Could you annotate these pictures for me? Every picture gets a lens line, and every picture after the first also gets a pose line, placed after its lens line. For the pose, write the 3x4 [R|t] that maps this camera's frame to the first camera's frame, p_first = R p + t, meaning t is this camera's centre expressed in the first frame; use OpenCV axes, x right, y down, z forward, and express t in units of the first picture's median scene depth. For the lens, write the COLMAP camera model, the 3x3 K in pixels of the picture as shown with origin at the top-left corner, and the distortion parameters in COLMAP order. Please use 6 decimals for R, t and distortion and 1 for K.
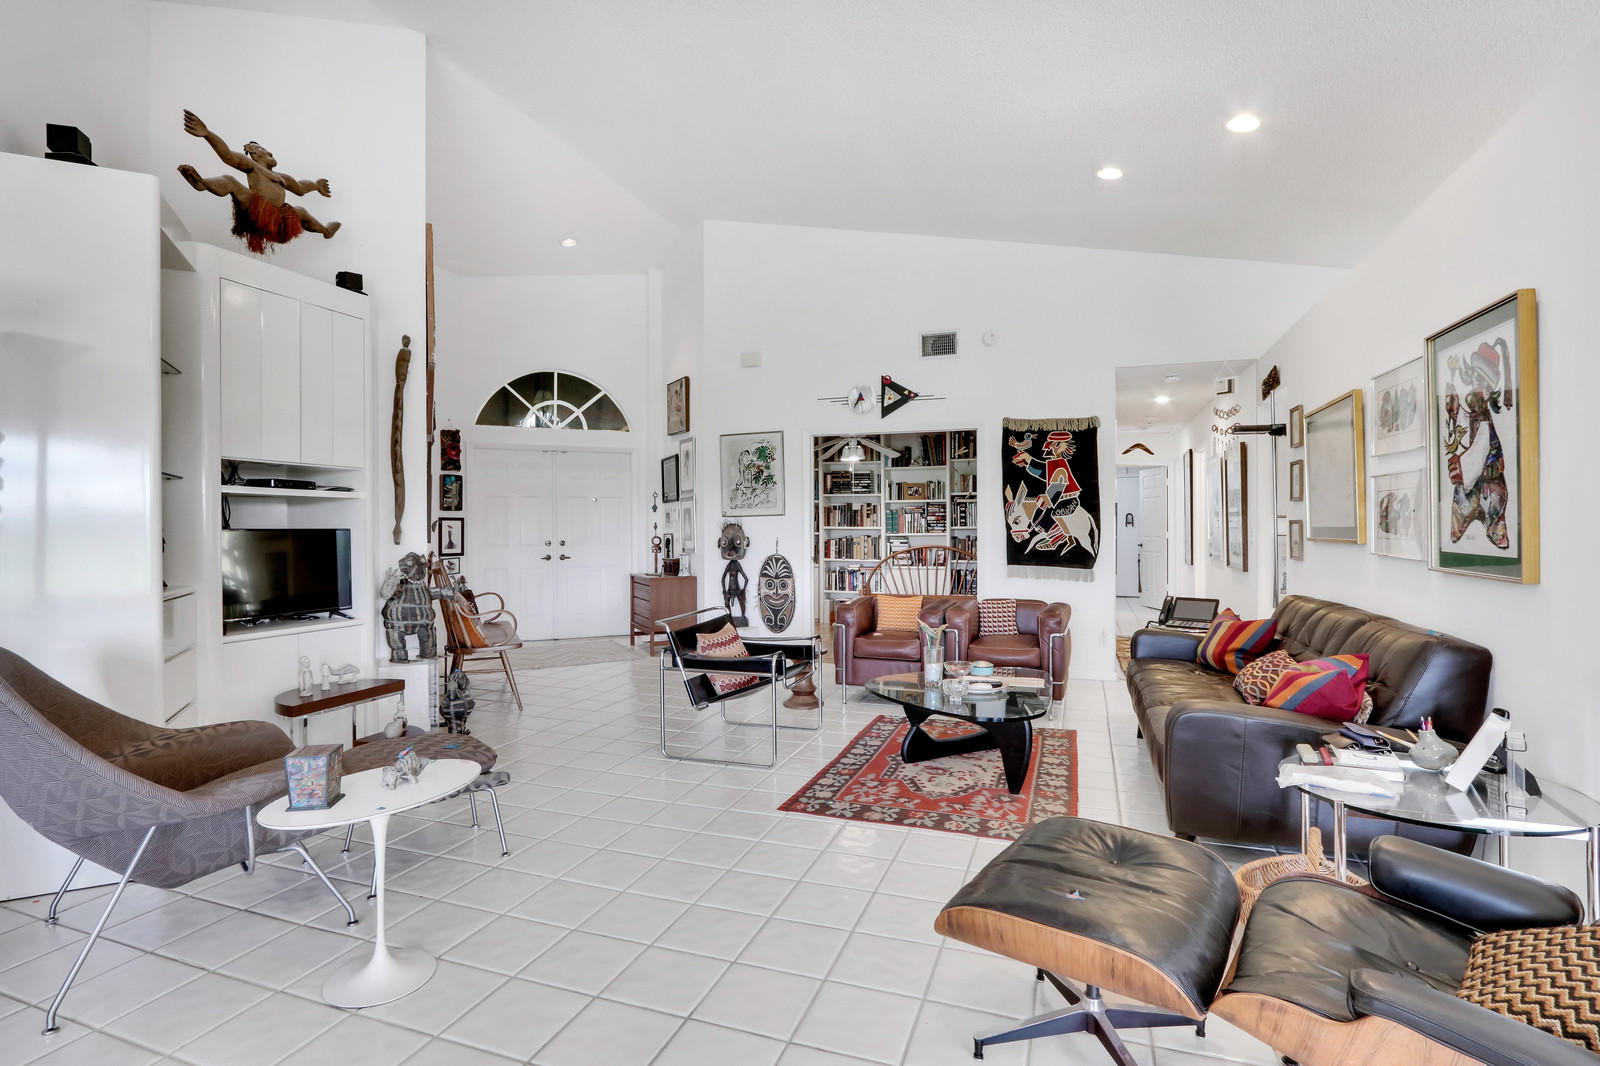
lens RADIAL K [[772.7, 0, 801.7], [0, 772.7, 524.3], [0, 0, 1]] dist [-0.014109, 0.003023]
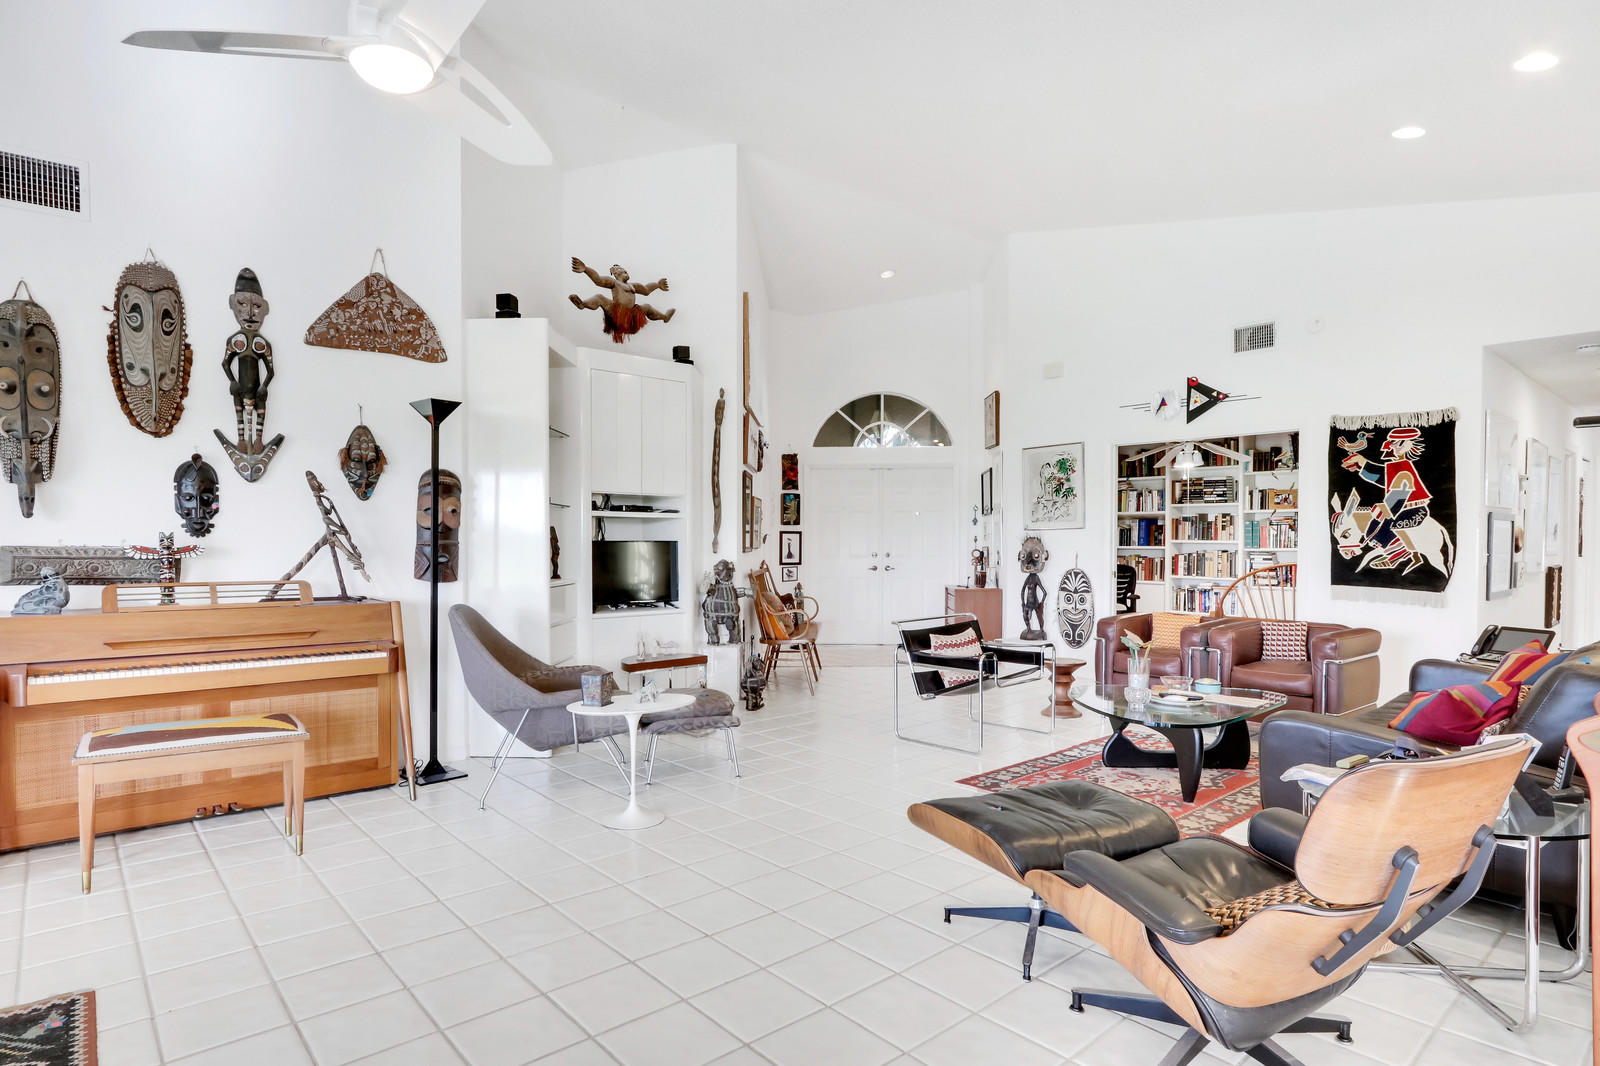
lens RADIAL K [[859.6, 0, 798.6], [0, 859.6, 544.2], [0, 0, 1]] dist [-0.007575, 0.000380]
pose [[0.878422, 0.005574, -0.477853, 0.272588], [-0.001049, 0.999952, 0.009737, -0.002931], [0.477884, -0.008052, 0.878386, -0.184660]]
